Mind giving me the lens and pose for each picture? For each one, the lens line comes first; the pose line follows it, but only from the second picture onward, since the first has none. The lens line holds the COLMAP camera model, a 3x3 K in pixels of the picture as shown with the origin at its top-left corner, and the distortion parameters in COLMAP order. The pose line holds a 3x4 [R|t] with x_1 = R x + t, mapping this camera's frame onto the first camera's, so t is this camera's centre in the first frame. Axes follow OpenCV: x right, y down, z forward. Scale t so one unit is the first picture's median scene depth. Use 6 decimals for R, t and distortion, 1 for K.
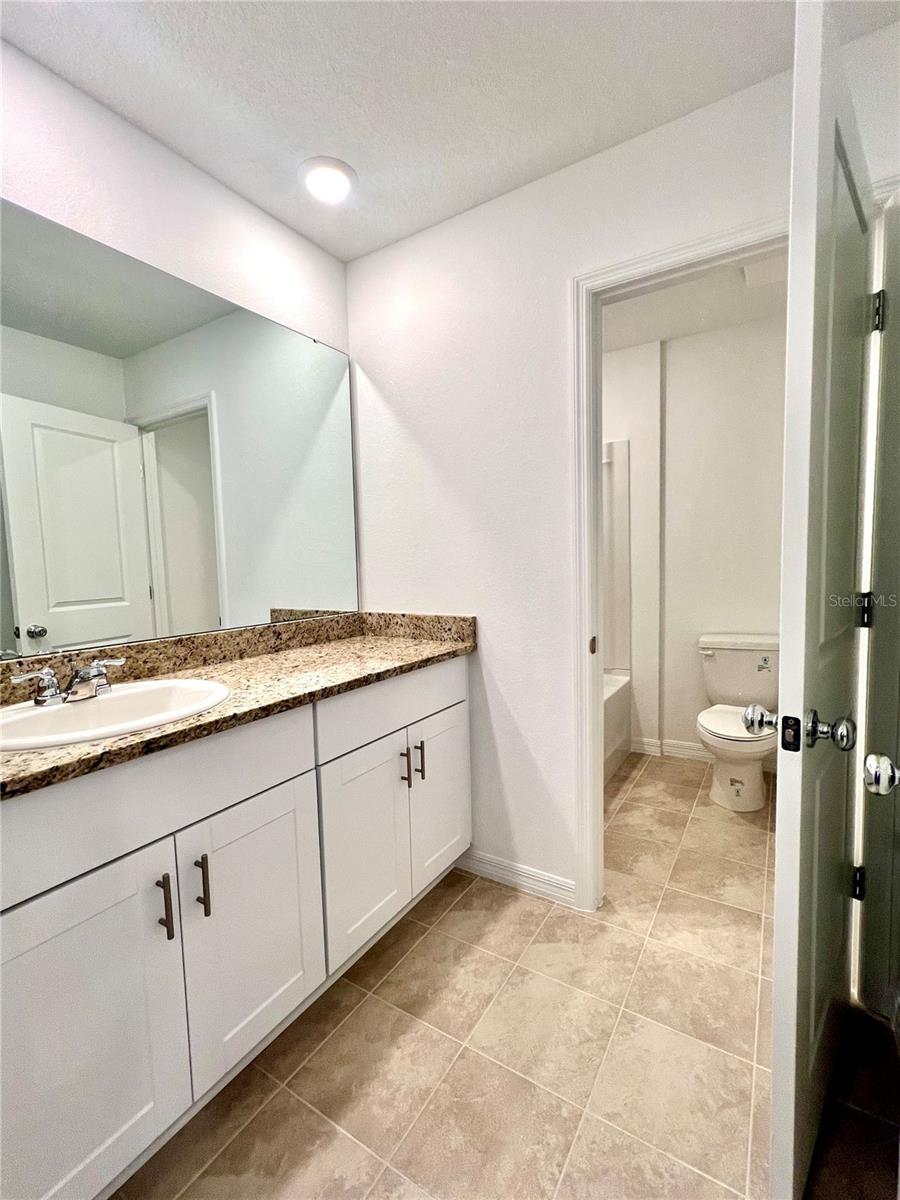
lens RADIAL K [[486.2, 0, 447.1], [0, 486.2, 597.1], [0, 0, 1]] dist [0.006711, -0.000145]
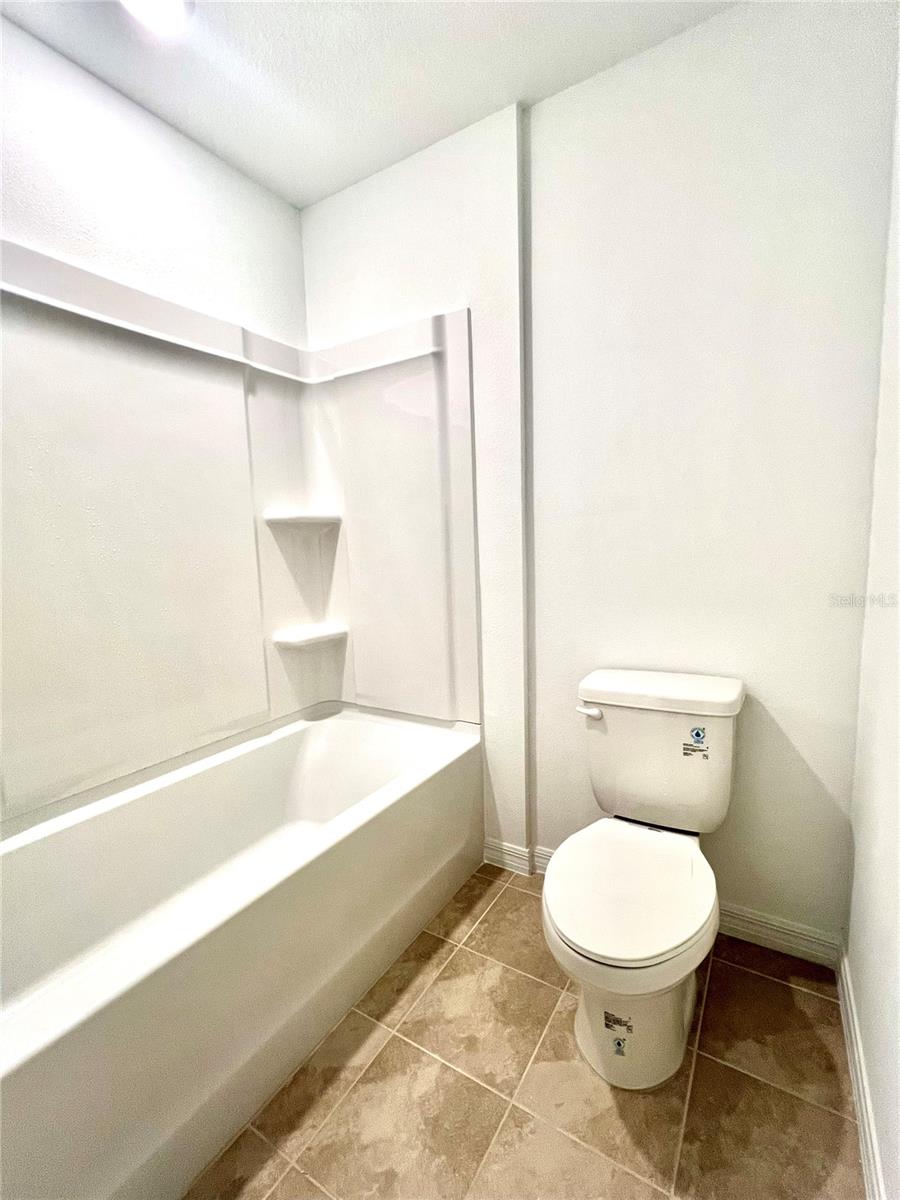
lens RADIAL K [[480.7, 0, 447.3], [0, 480.7, 597.1], [0, 0, 1]] dist [-0.001805, 0.000250]
pose [[0.999994, -0.002660, 0.002344, 0.353805], [0.002561, 0.999144, 0.041276, -0.025828], [-0.002451, -0.041270, 0.999145, 0.465356]]
